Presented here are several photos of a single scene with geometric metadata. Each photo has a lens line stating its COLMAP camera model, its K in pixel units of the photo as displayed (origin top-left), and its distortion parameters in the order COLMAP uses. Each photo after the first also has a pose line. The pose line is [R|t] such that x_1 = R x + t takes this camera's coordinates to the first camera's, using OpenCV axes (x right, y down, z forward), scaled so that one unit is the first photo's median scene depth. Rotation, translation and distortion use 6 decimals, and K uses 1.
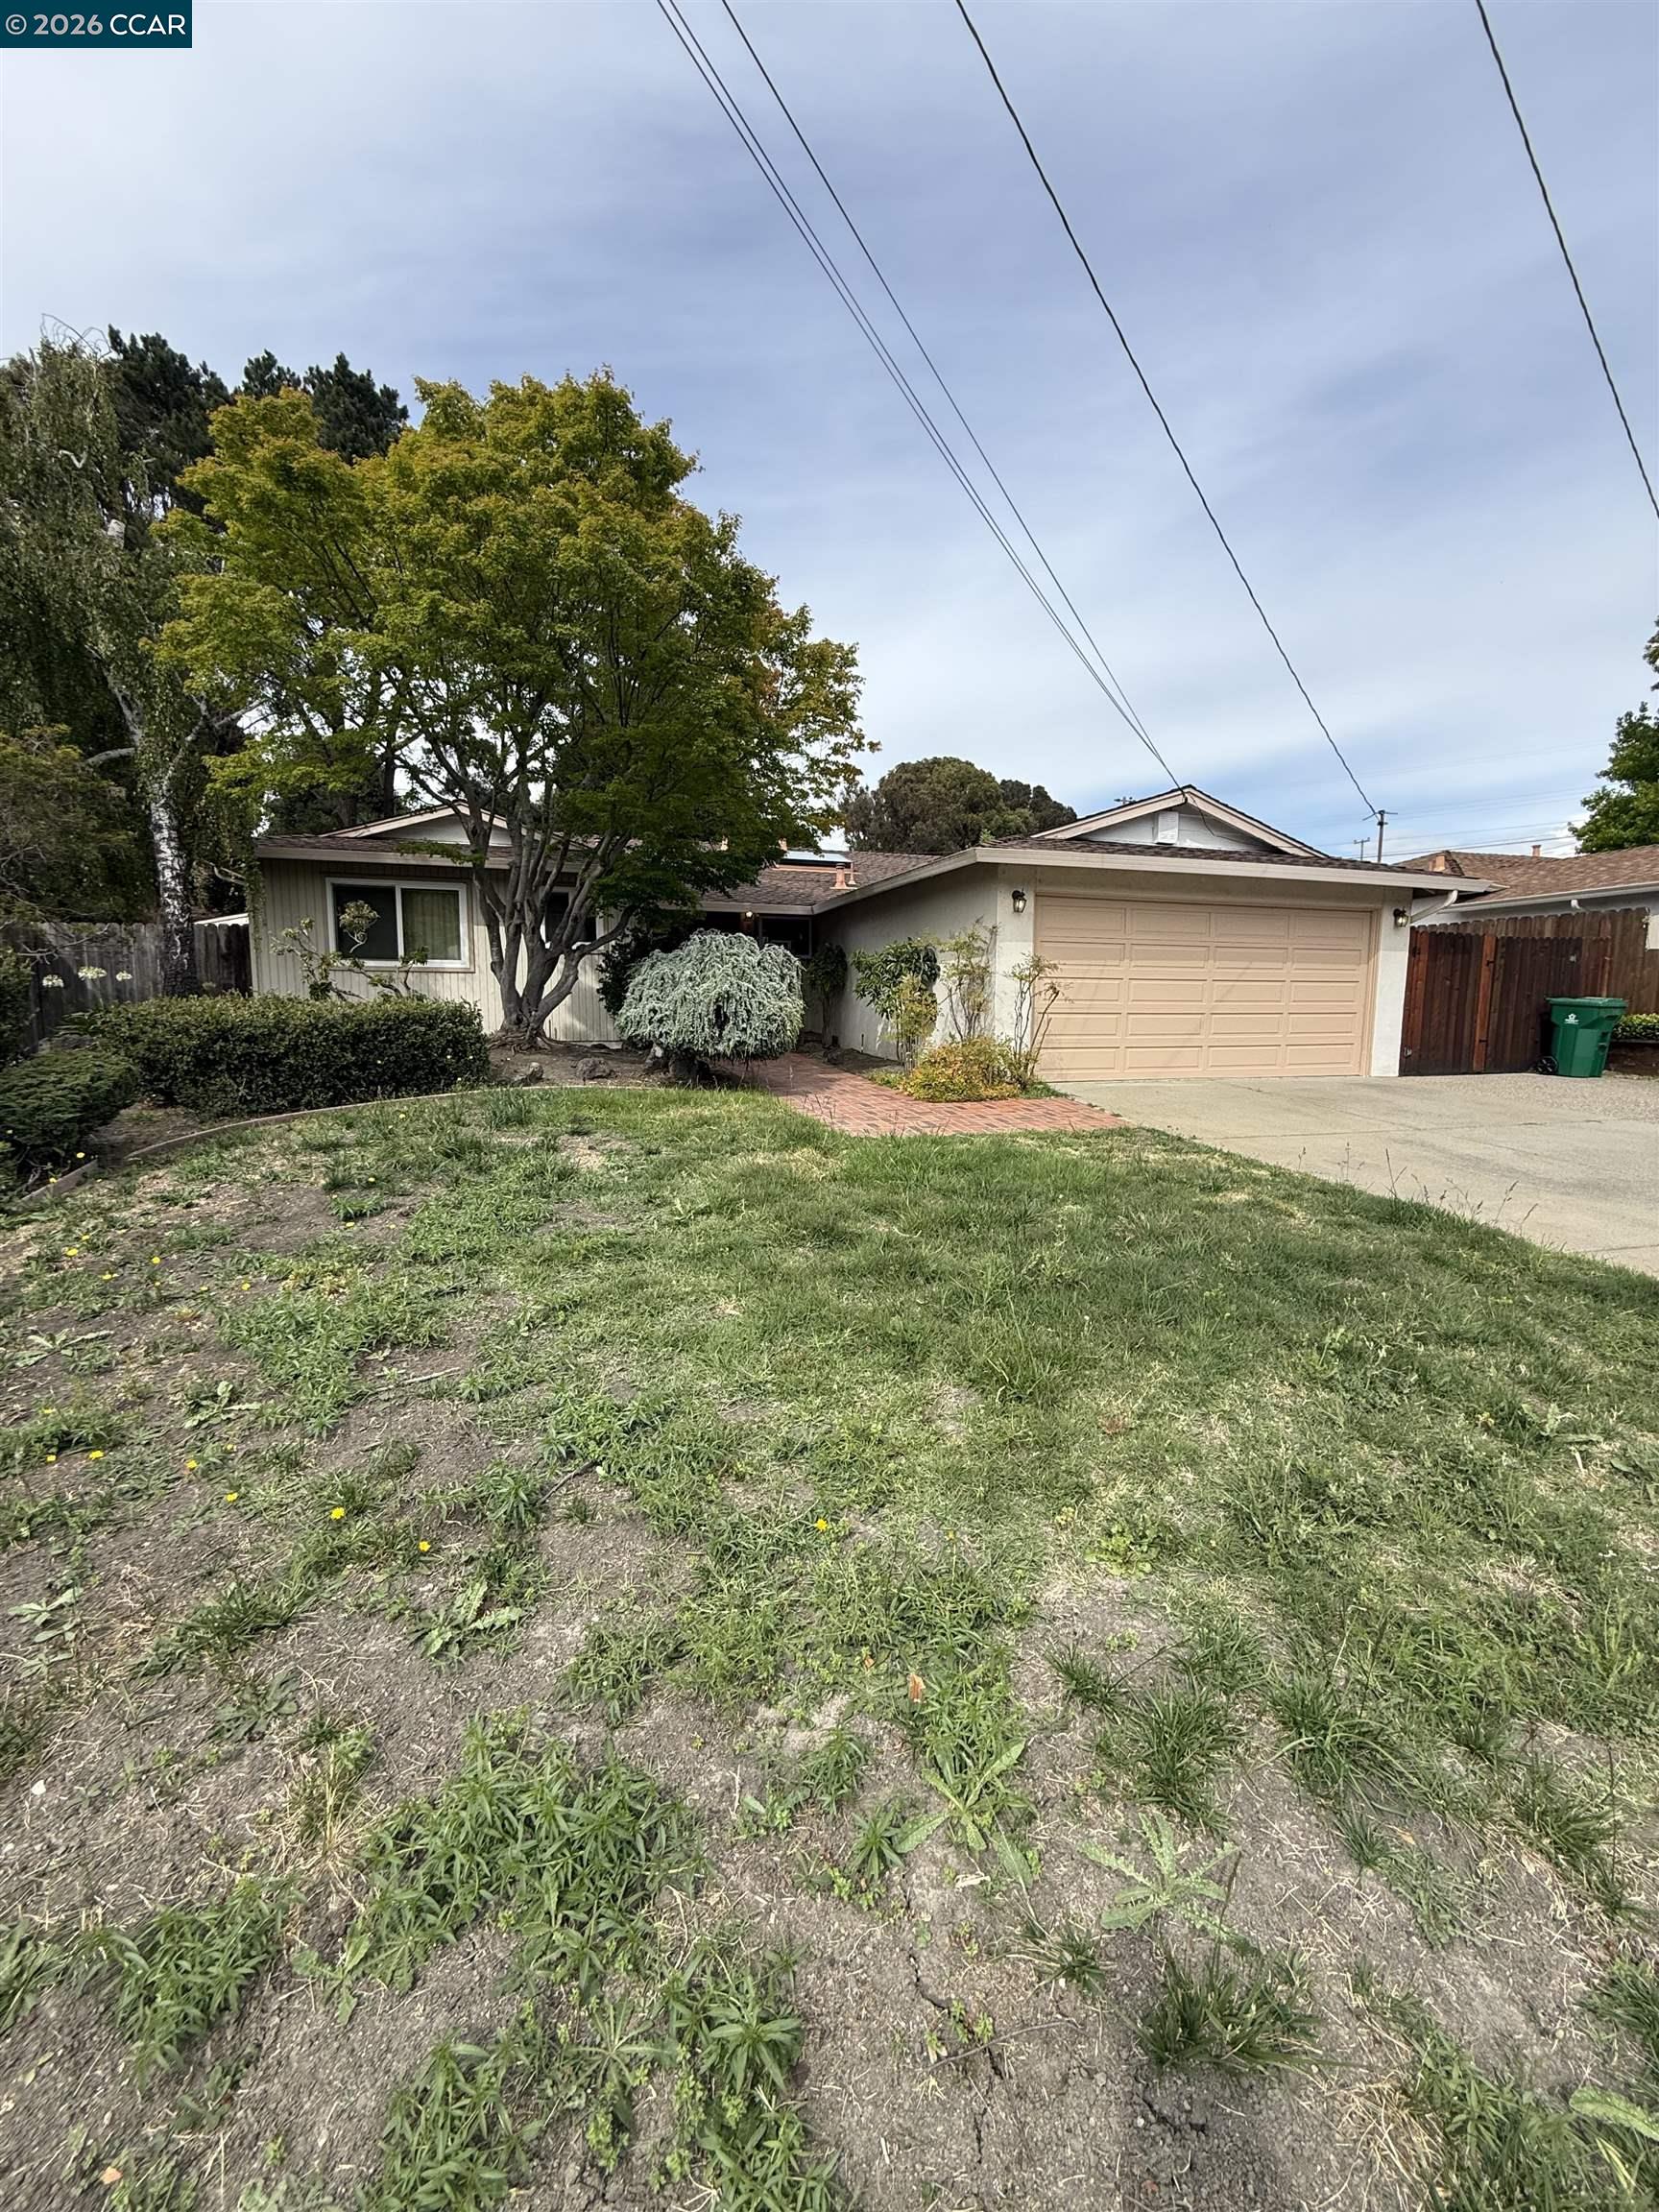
lens RADIAL K [[883.0, 0, 835.8], [0, 883.0, 1100.8], [0, 0, 1]] dist [0.003673, 0.000572]
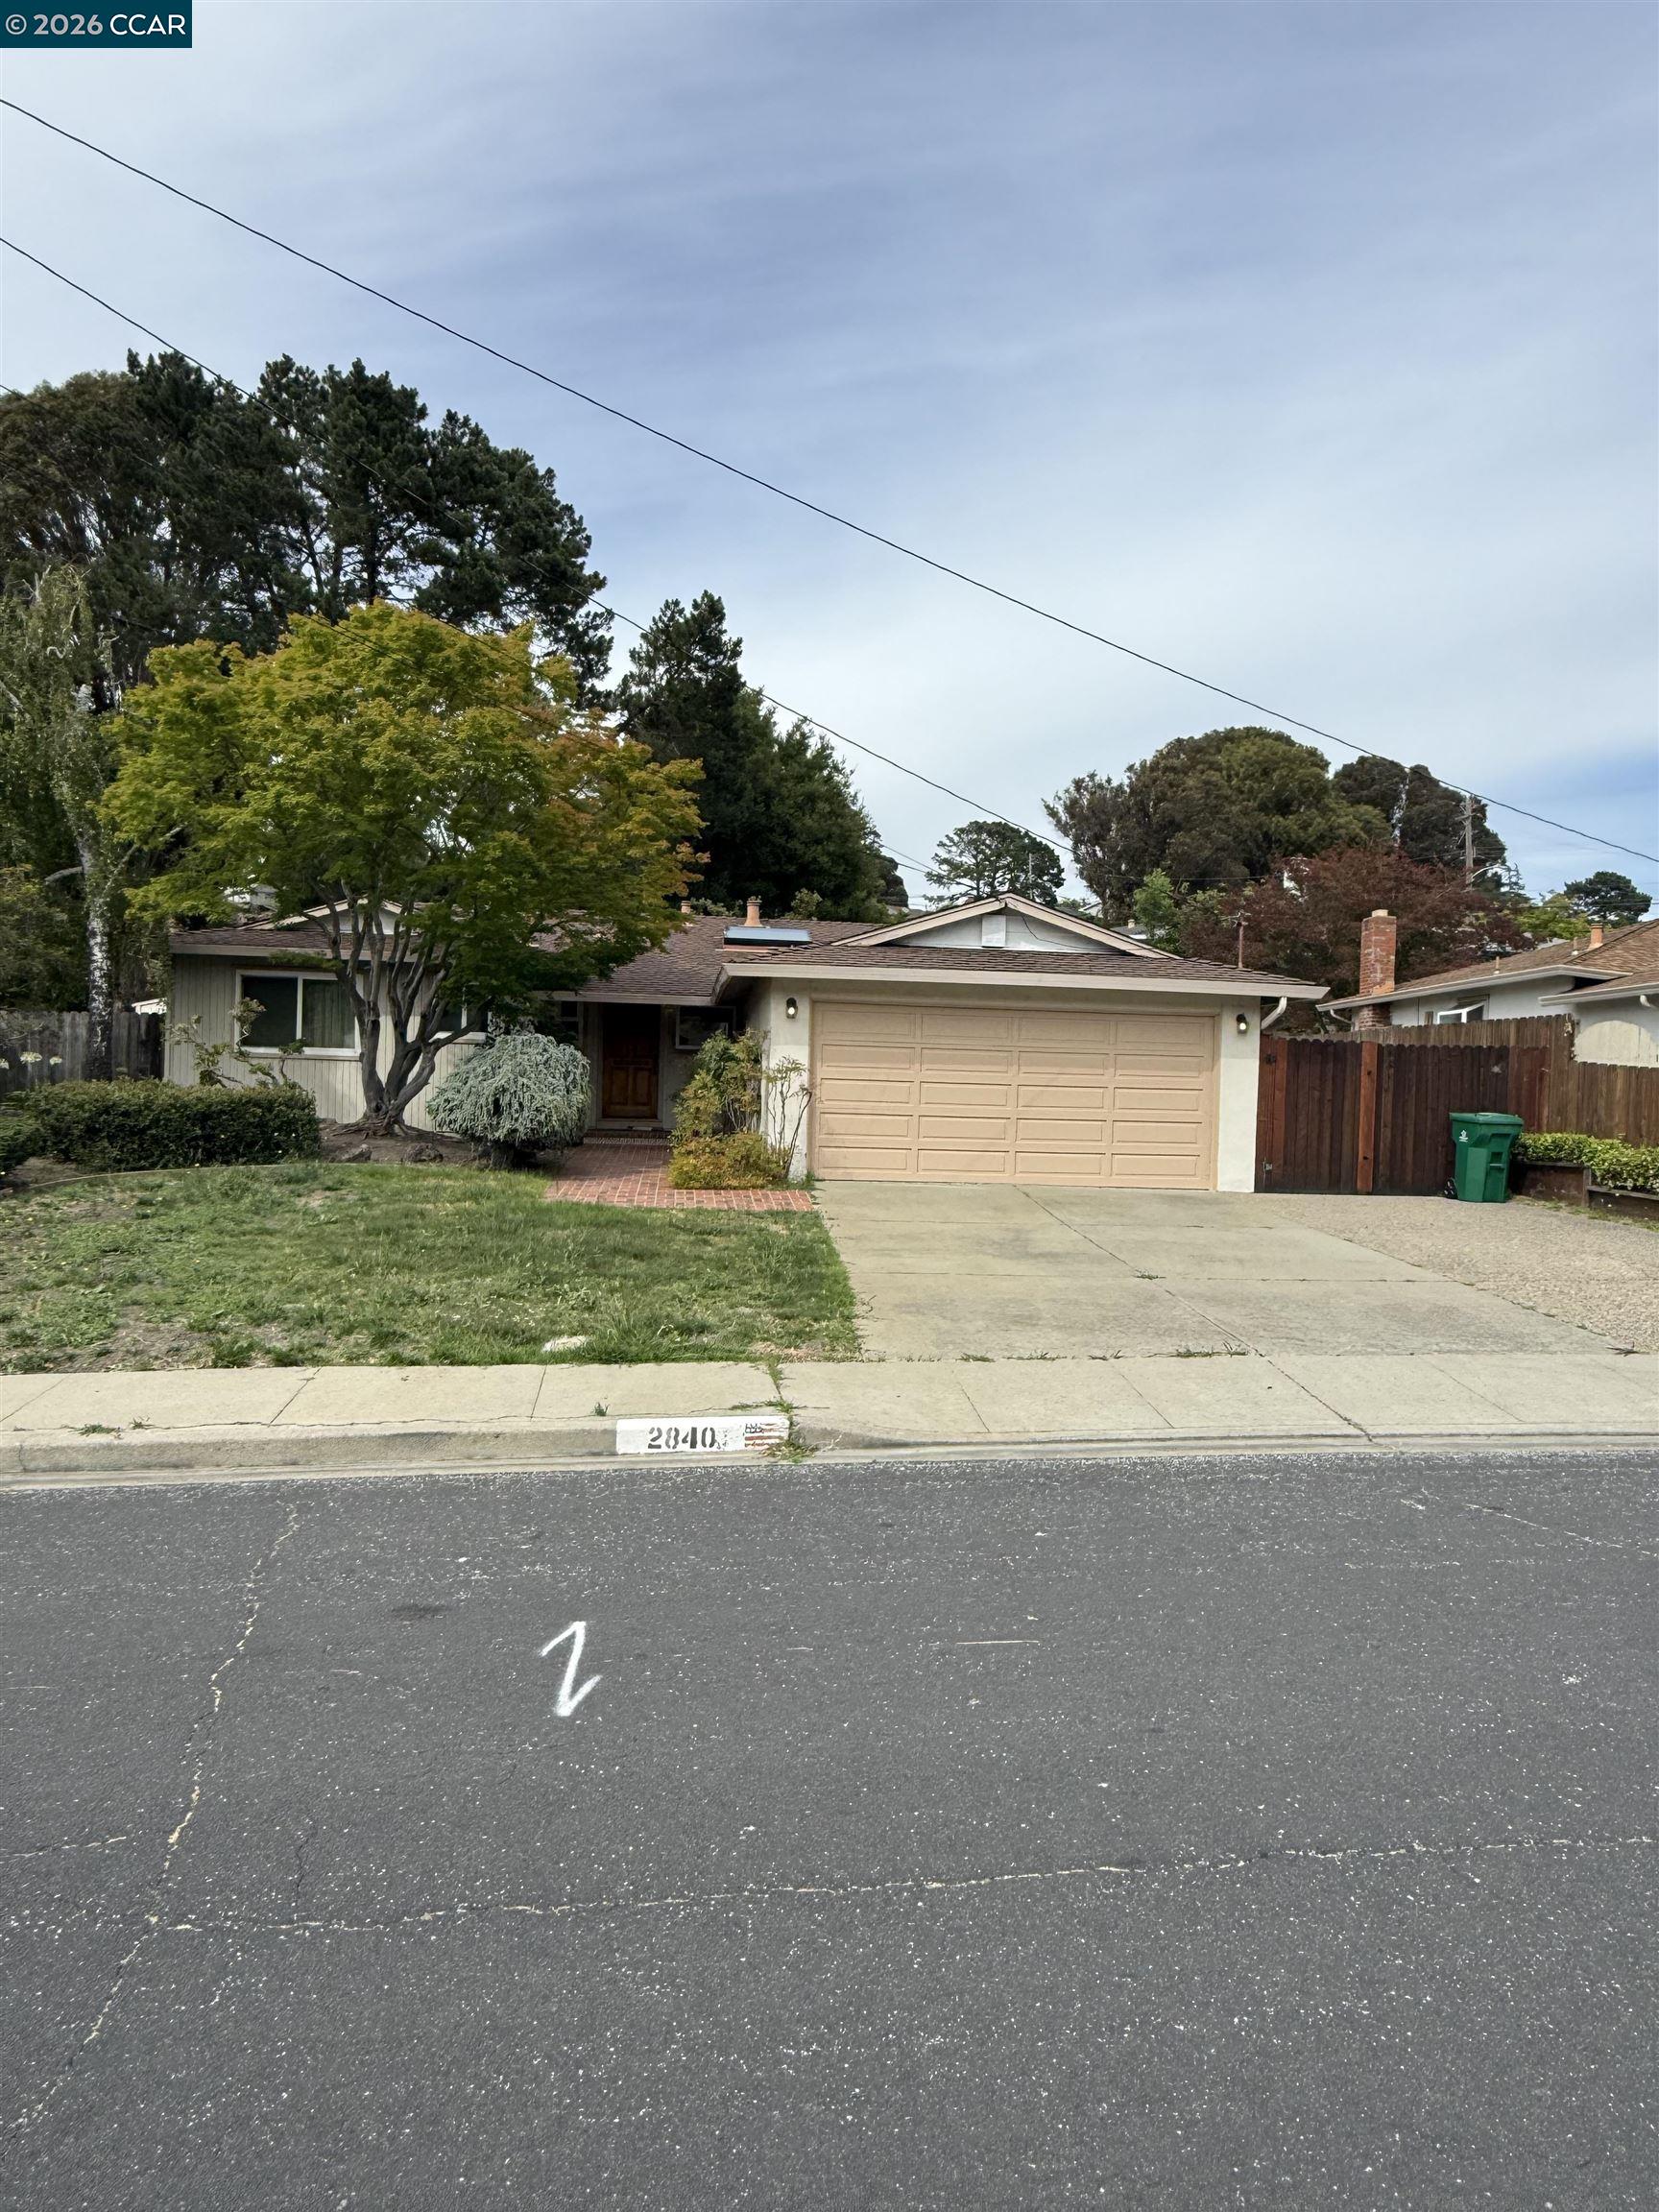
lens RADIAL K [[1423.7, 0, 827.1], [0, 1423.7, 1109.4], [0, 0, 1]] dist [0.016391, 0.000175]
pose [[0.980538, 0.025195, -0.194707, 0.510775], [-0.045523, 0.993881, -0.100644, 0.059287], [0.190980, 0.107549, 0.975684, -0.577785]]
